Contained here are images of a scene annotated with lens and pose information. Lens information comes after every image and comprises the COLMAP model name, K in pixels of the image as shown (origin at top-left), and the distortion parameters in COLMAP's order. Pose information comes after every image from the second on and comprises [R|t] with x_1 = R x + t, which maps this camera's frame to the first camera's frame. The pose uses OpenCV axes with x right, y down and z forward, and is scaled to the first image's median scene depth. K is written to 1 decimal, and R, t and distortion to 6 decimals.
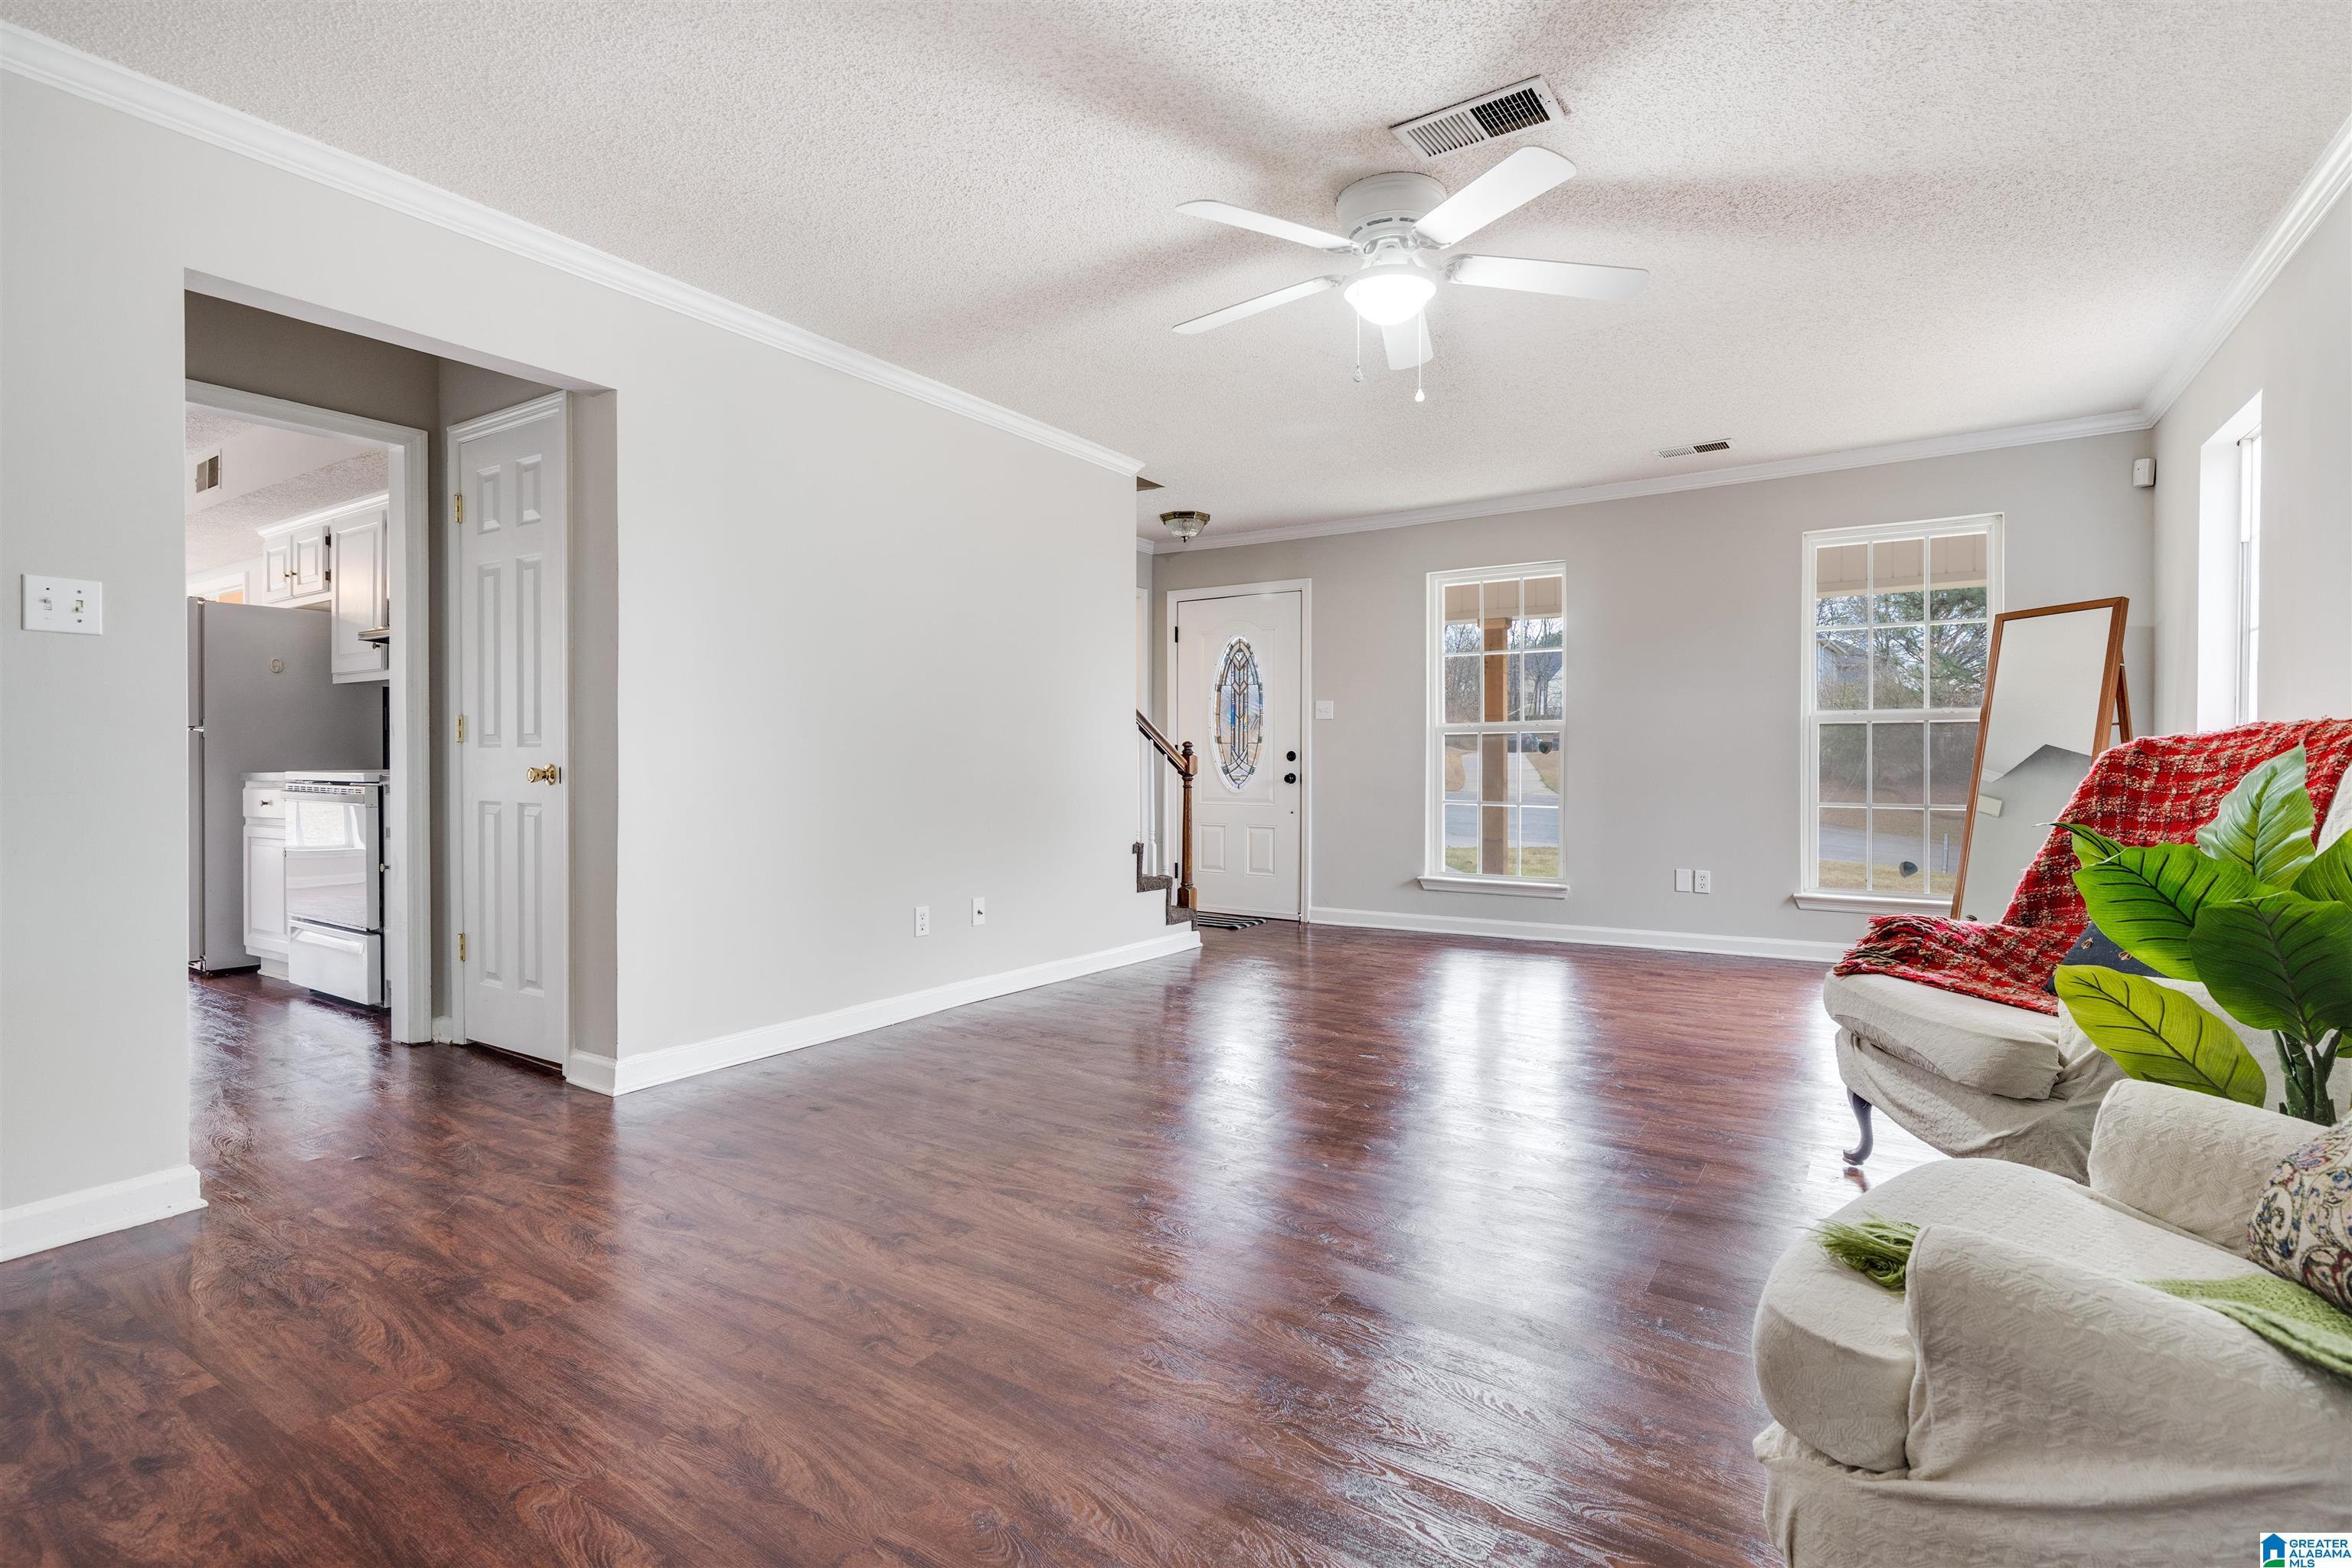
lens RADIAL K [[1091.6, 0, 1169.8], [0, 1091.6, 762.1], [0, 0, 1]] dist [0.004971, -0.000286]
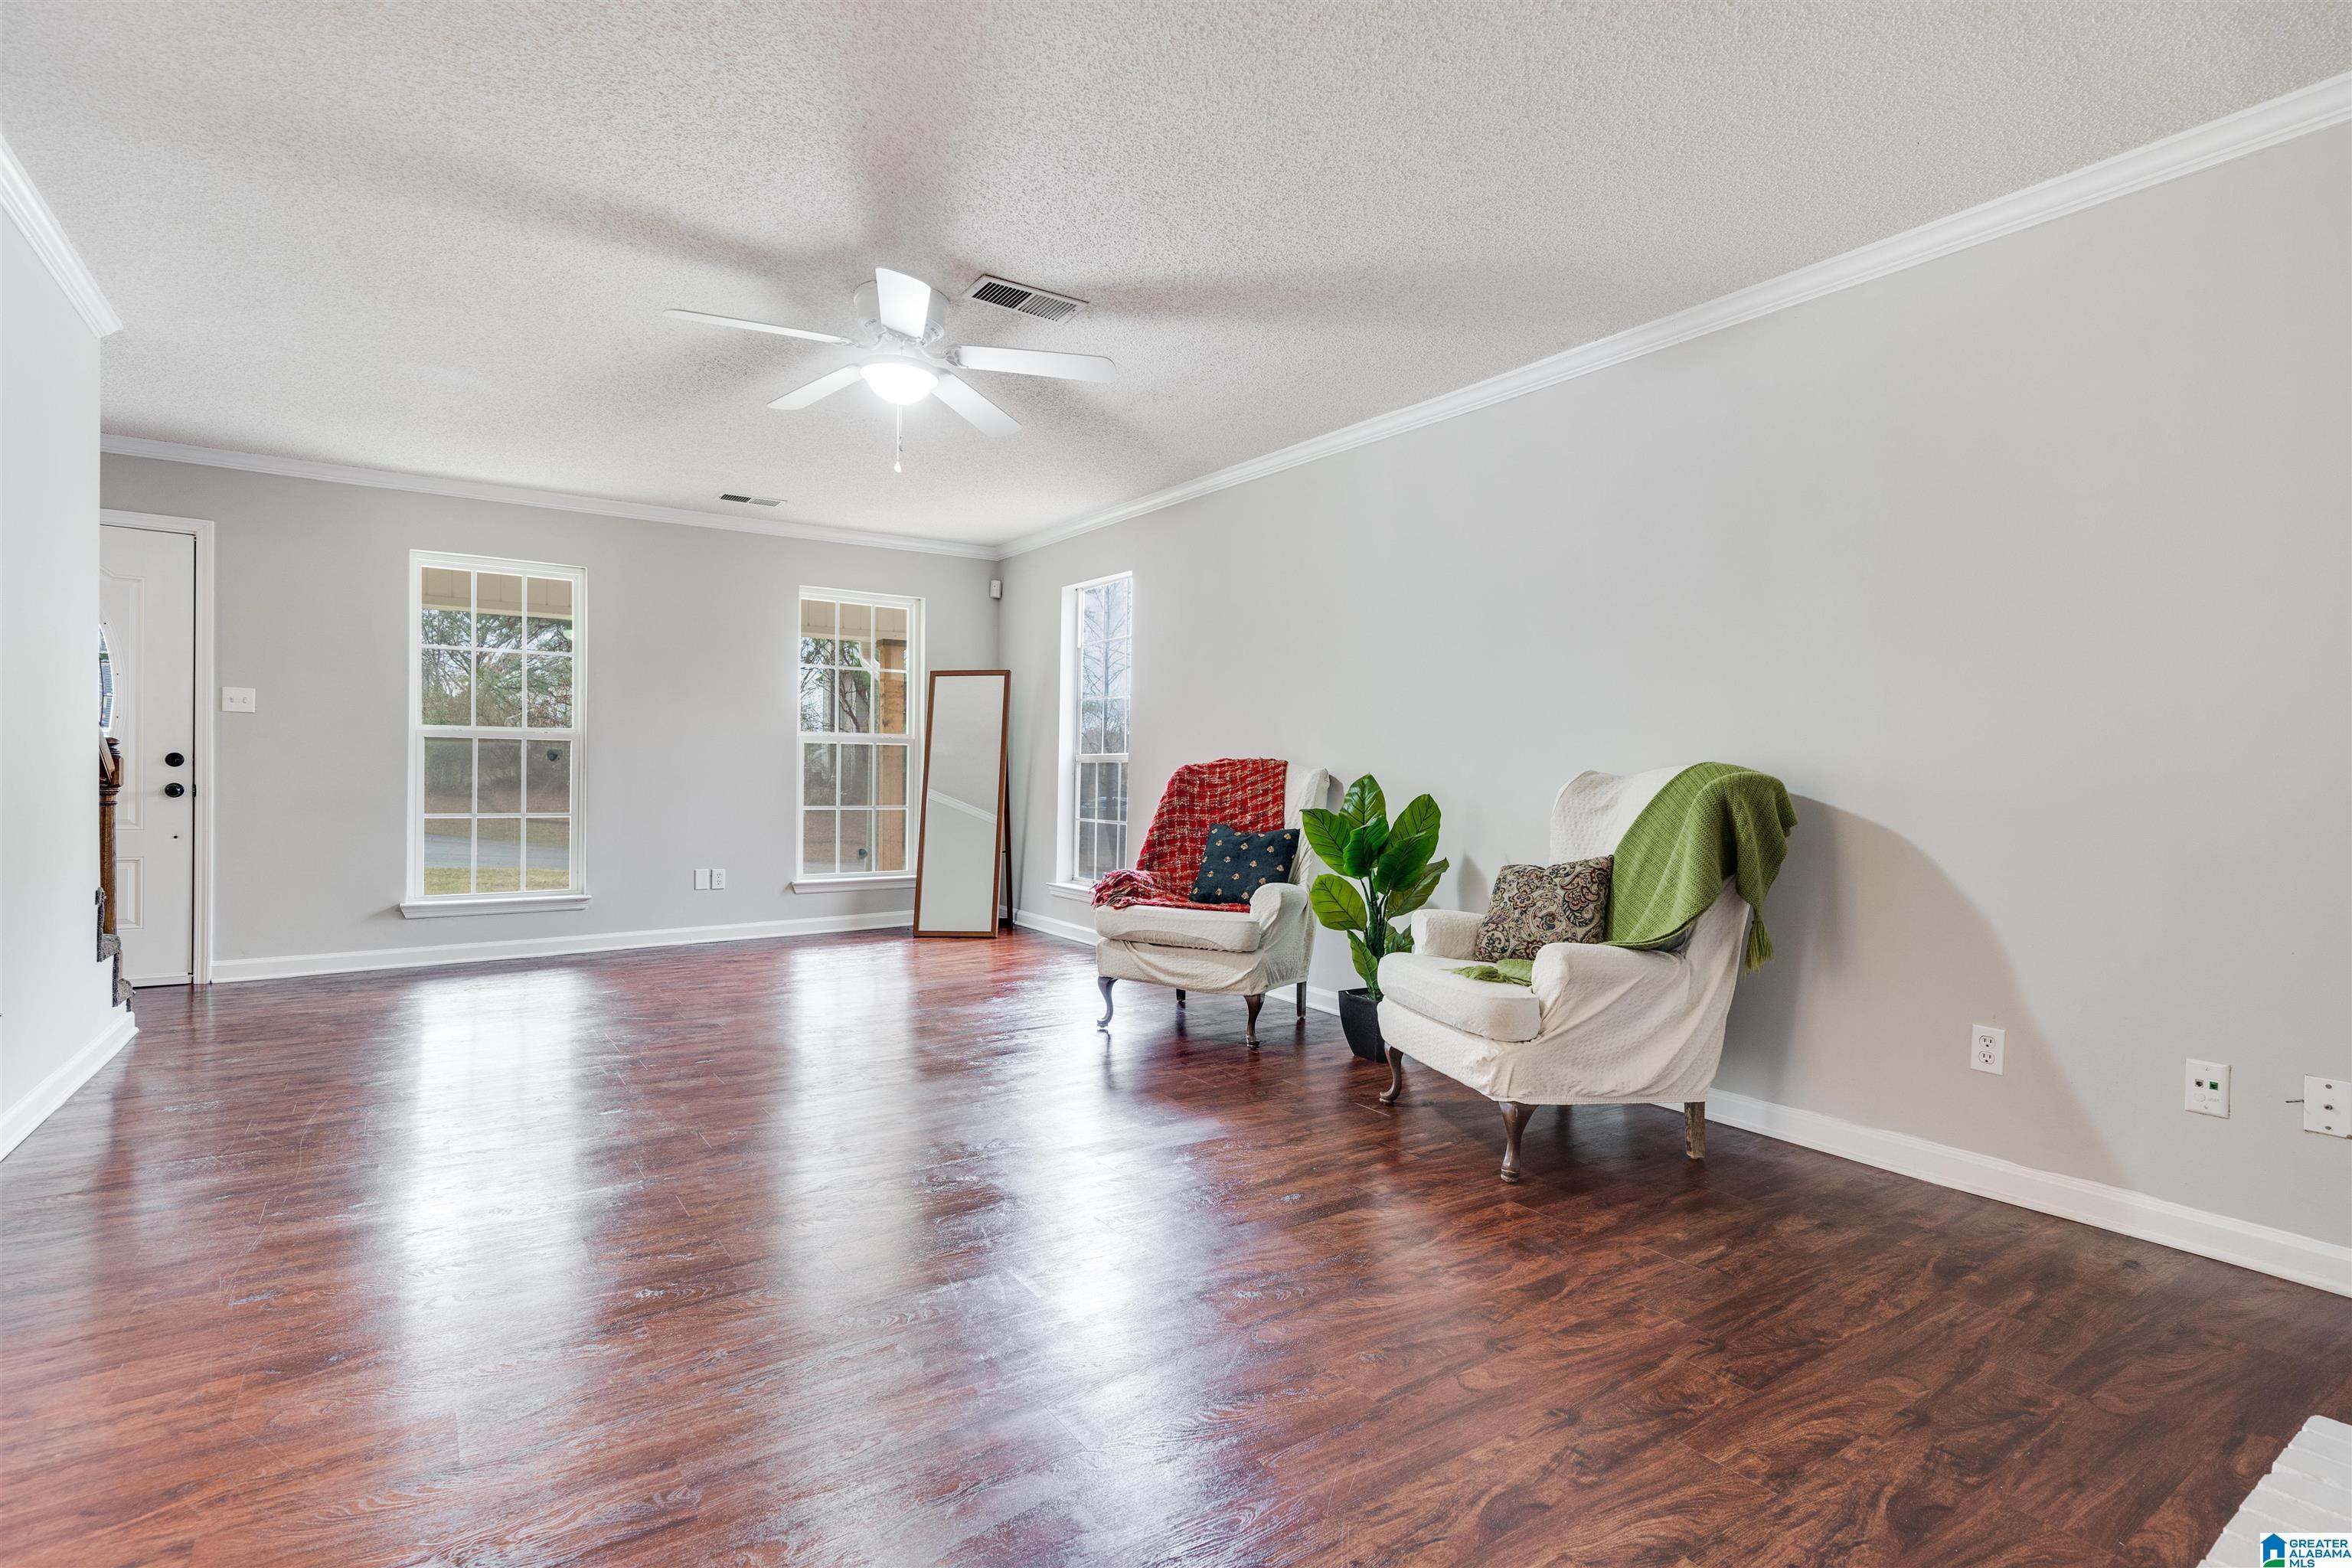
lens RADIAL K [[1091.6, 0, 1164.6], [0, 1091.6, 791.8], [0, 0, 1]] dist [0.004971, -0.000286]
pose [[0.417965, -0.006607, 0.908439, -0.420372], [-0.010101, 0.999878, 0.011920, 0.001009], [-0.908407, -0.014158, 0.417847, 0.133338]]
